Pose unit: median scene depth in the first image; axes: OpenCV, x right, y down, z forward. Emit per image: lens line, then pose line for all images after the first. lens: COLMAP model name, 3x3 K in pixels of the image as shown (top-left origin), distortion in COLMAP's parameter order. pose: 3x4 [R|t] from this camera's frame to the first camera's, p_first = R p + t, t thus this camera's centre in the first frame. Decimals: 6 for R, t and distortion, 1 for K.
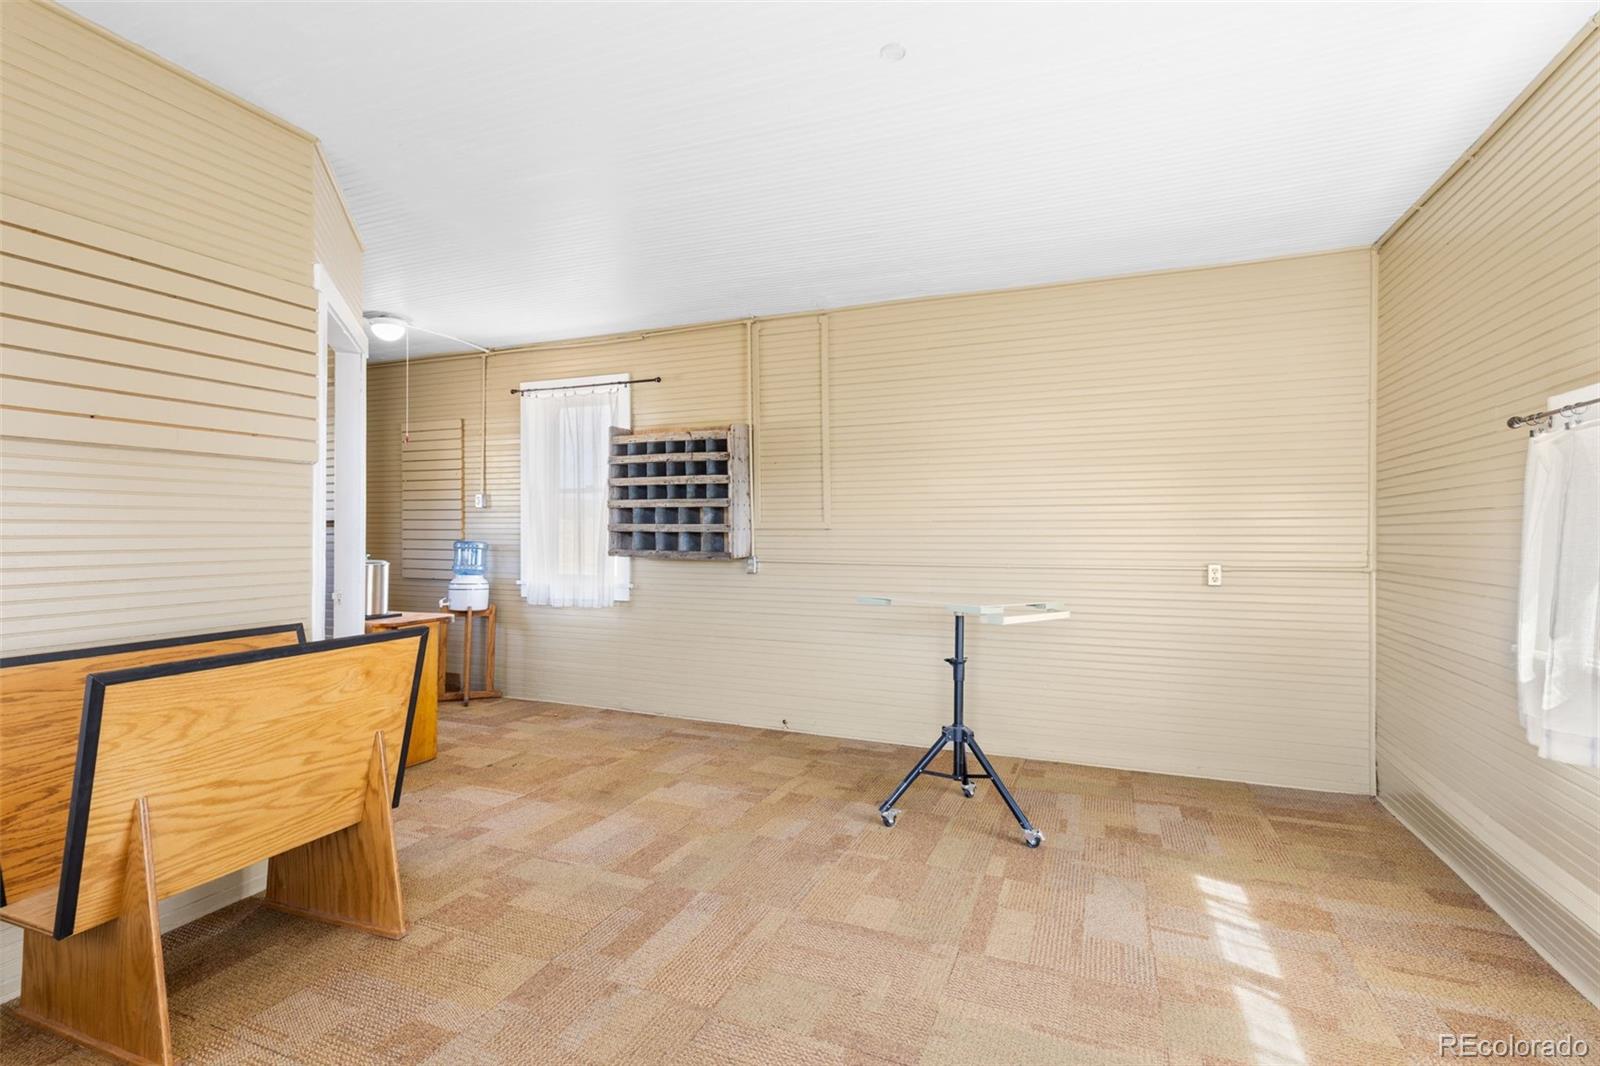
lens RADIAL K [[733.4, 0, 799.5], [0, 733.4, 529.2], [0, 0, 1]] dist [0.003784, 0.000661]
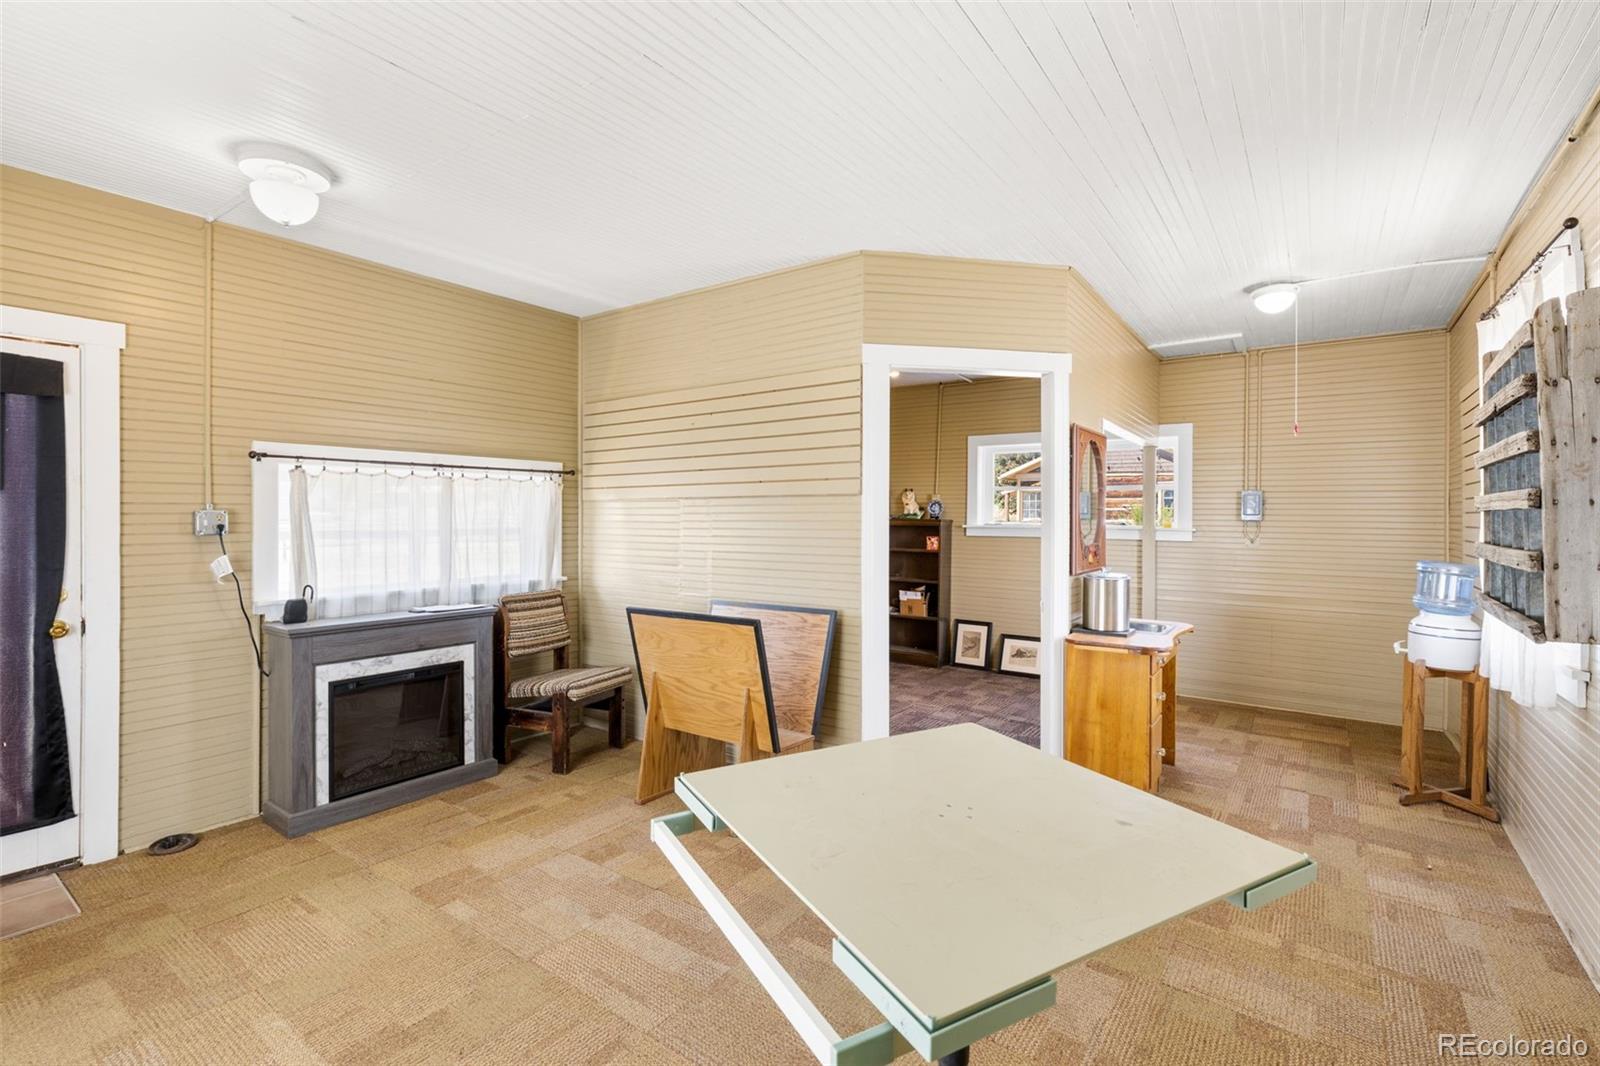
lens RADIAL K [[733.4, 0, 794.0], [0, 733.4, 527.7], [0, 0, 1]] dist [0.003784, 0.000661]
pose [[-0.238834, 0.011183, -0.970996, 0.578162], [-0.000963, 0.999930, 0.011753, -0.037474], [0.971060, 0.003742, -0.238807, 1.062045]]
